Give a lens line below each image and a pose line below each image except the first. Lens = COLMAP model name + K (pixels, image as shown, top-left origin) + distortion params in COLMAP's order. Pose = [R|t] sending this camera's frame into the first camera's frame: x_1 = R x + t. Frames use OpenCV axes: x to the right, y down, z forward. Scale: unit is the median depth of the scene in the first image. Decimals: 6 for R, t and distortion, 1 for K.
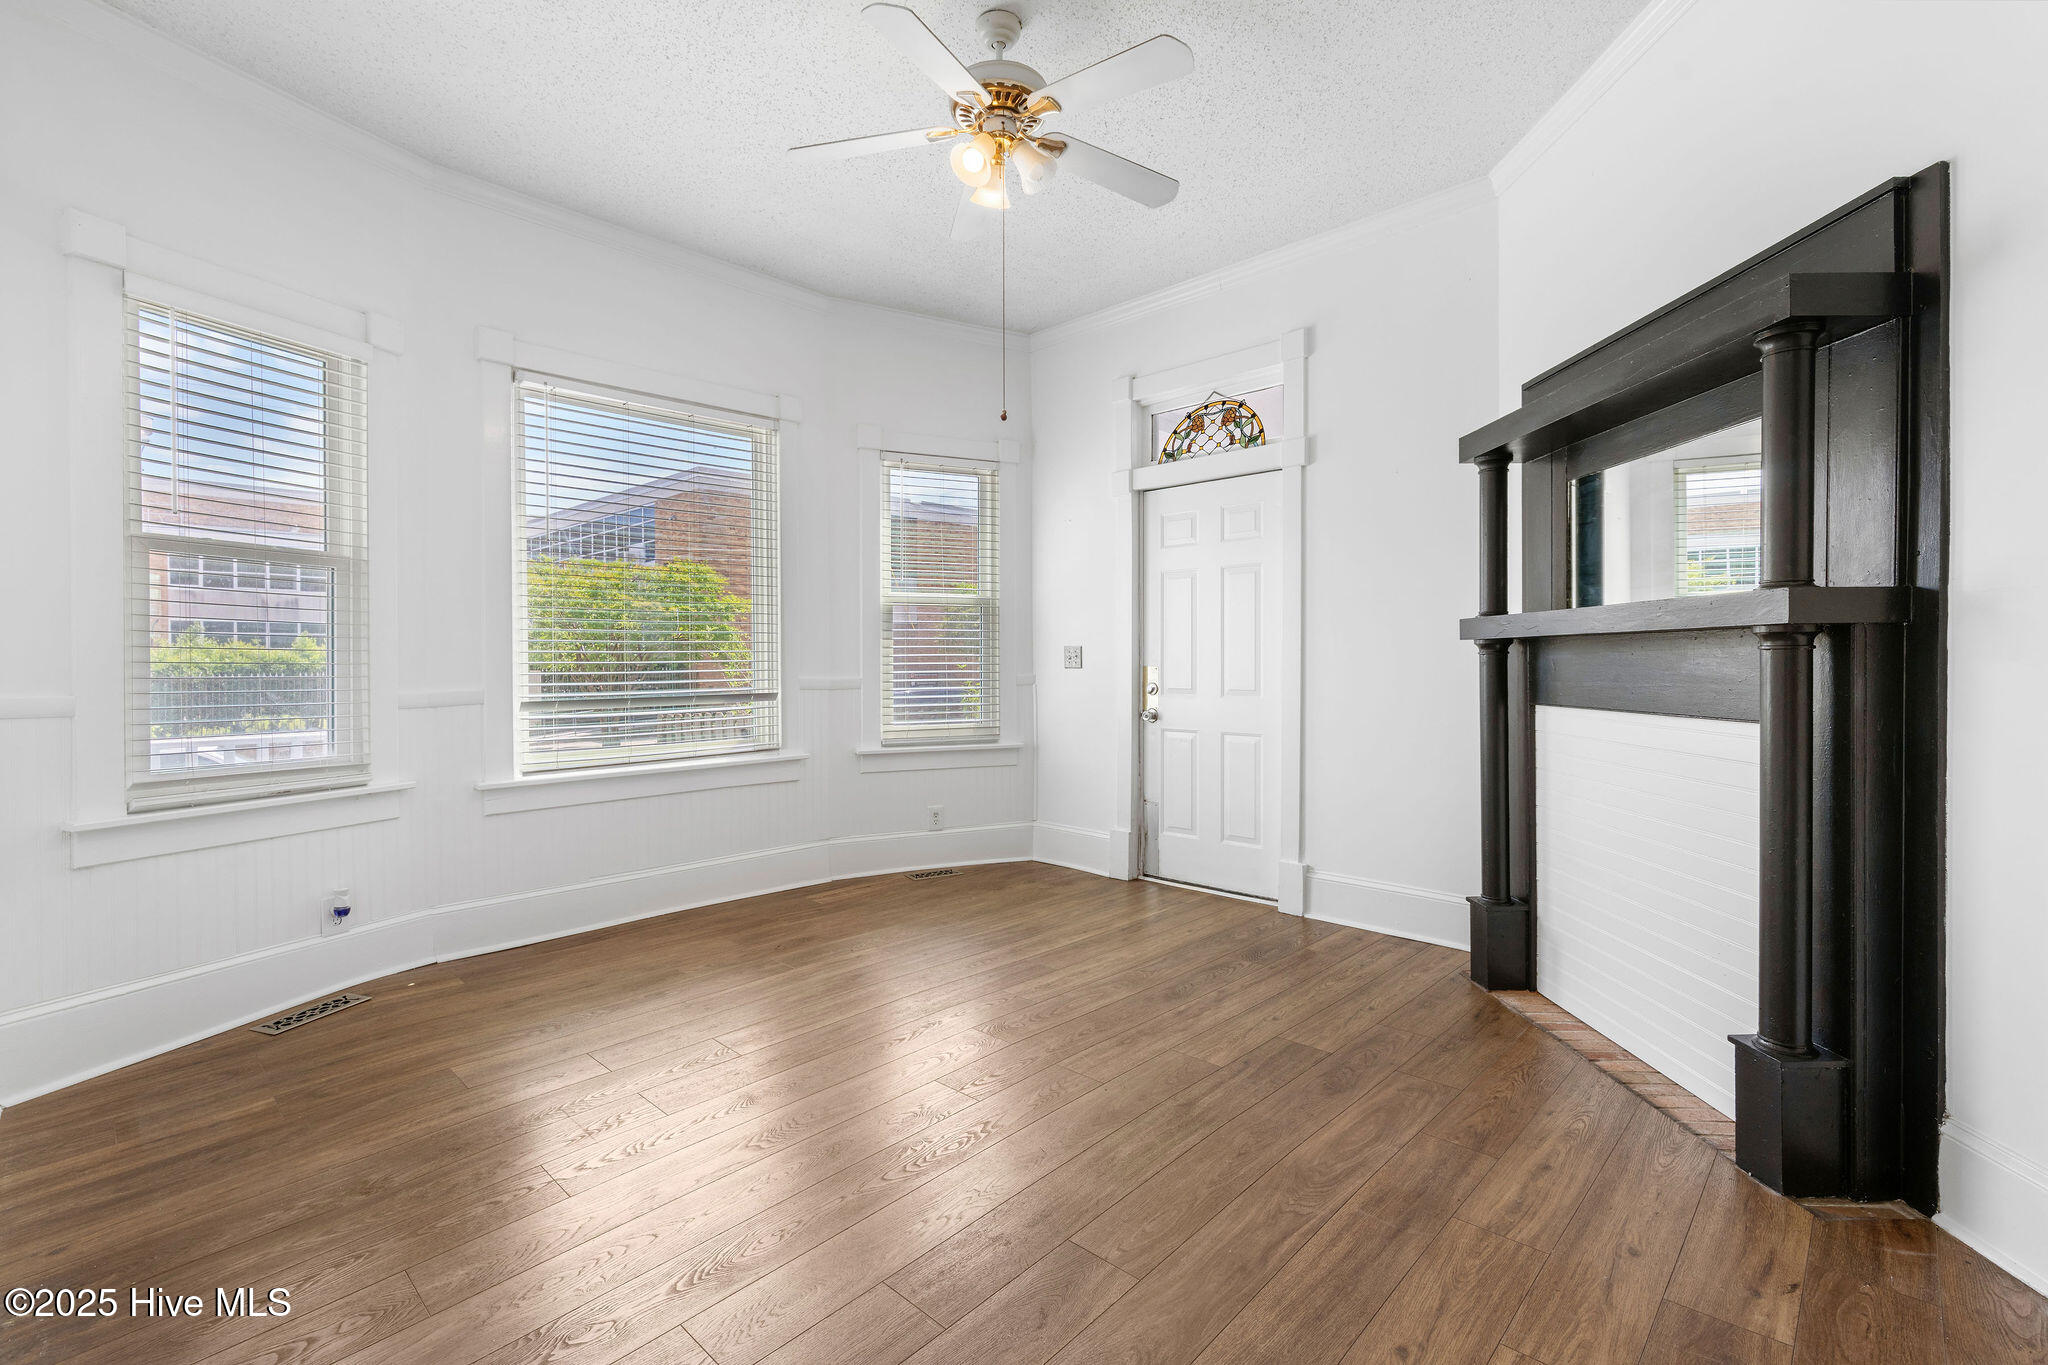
lens RADIAL K [[921.1, 0, 1015.6], [0, 921.1, 667.9], [0, 0, 1]] dist [-0.003622, 0.000231]
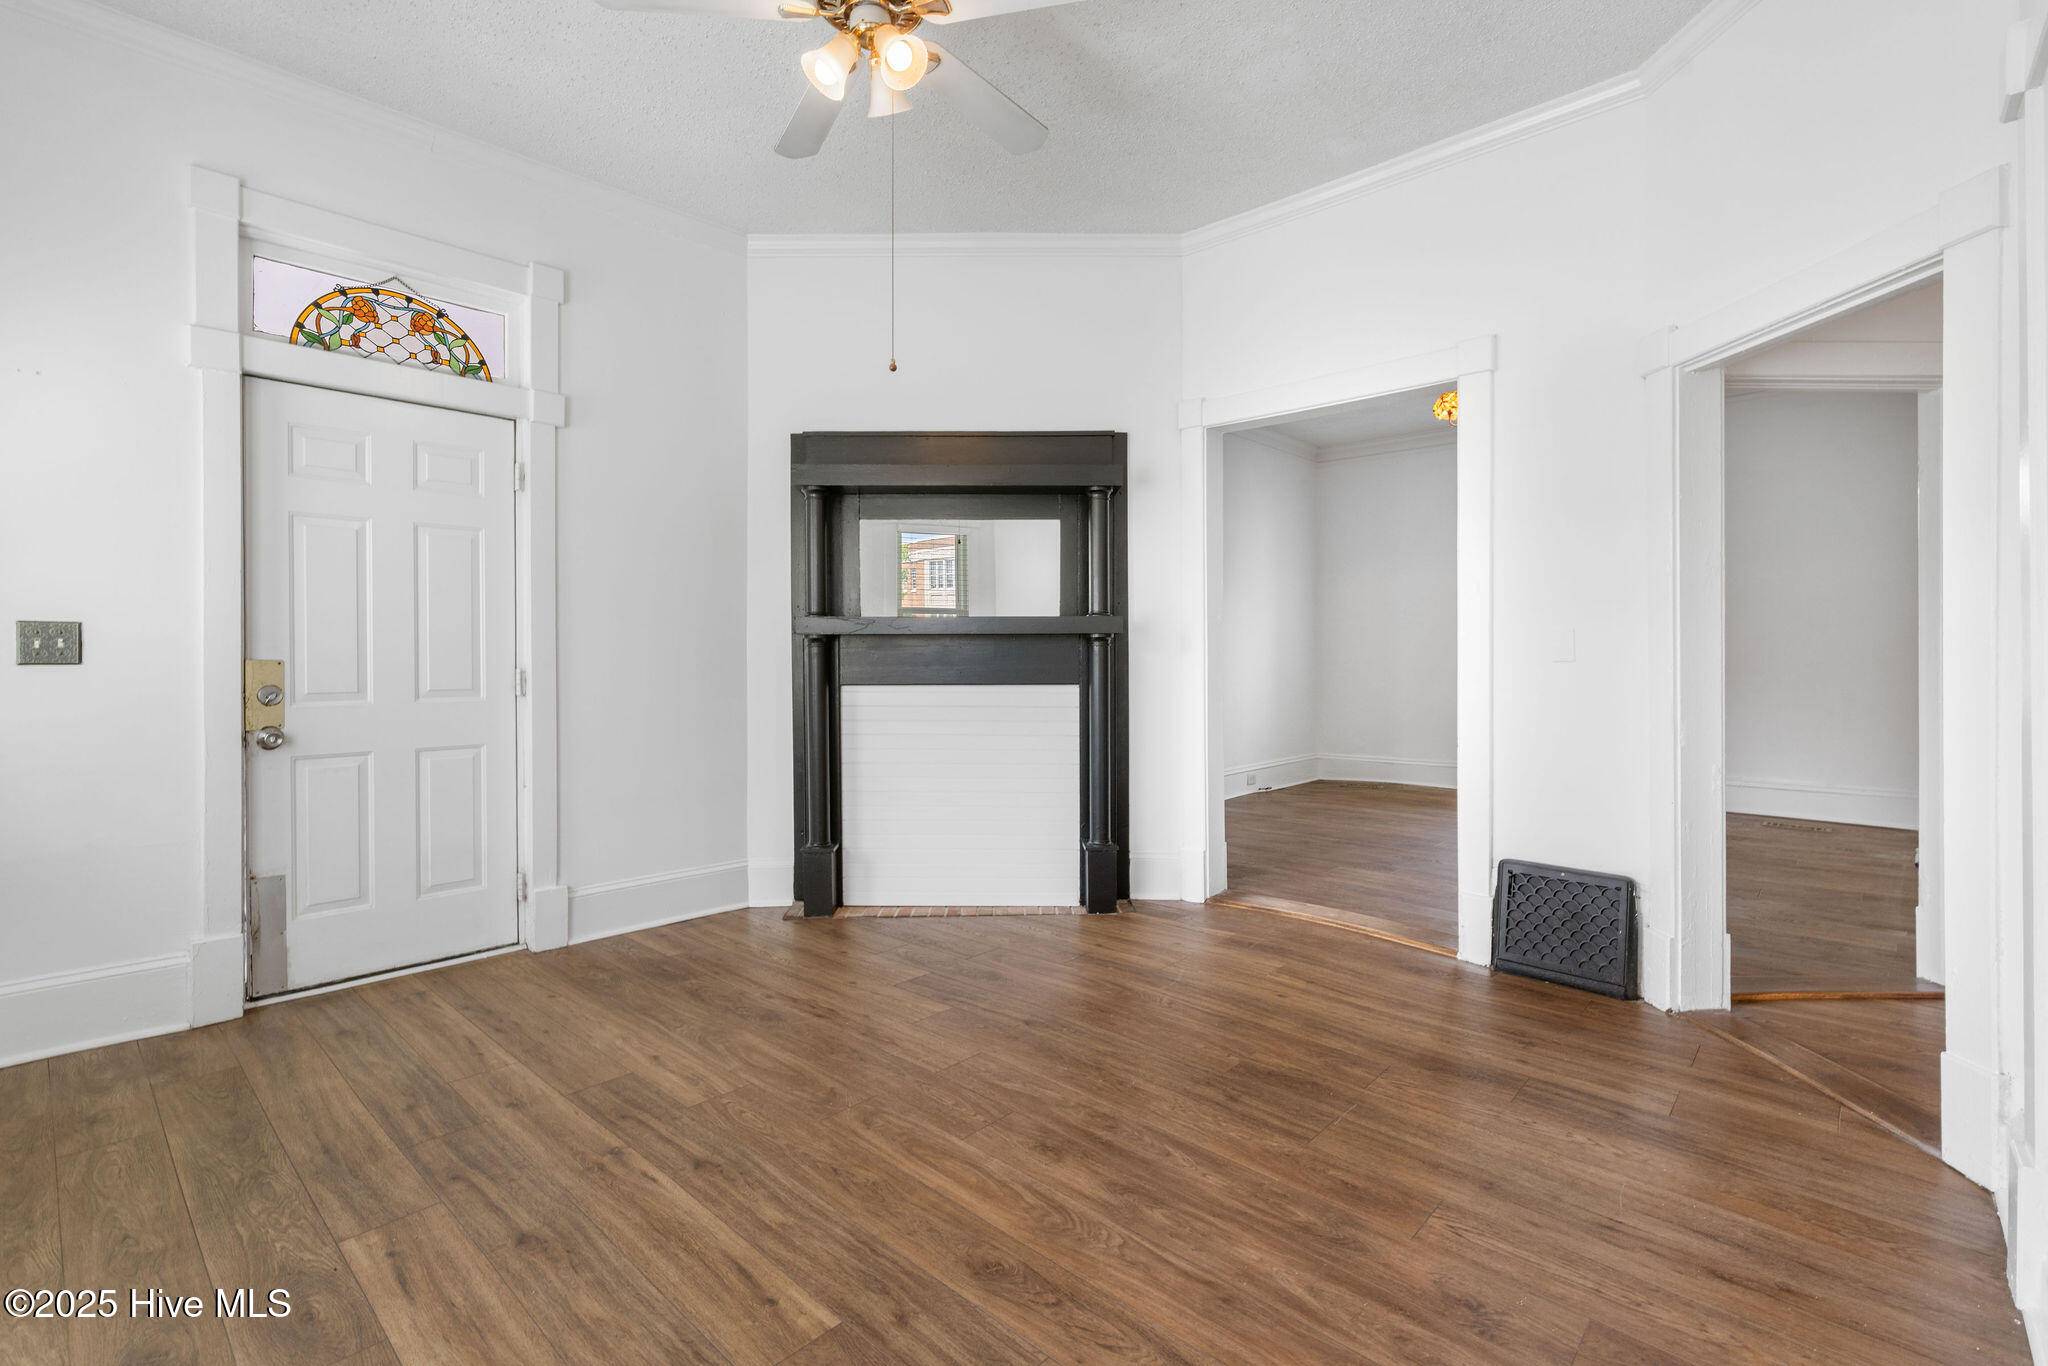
lens RADIAL K [[921.1, 0, 1015.6], [0, 921.1, 668.4], [0, 0, 1]] dist [-0.003622, 0.000231]
pose [[-0.016665, -0.009389, 0.999817, -0.523593], [0.010828, 0.999896, 0.009570, 0.003538], [-0.999802, 0.010985, -0.016562, 0.543057]]
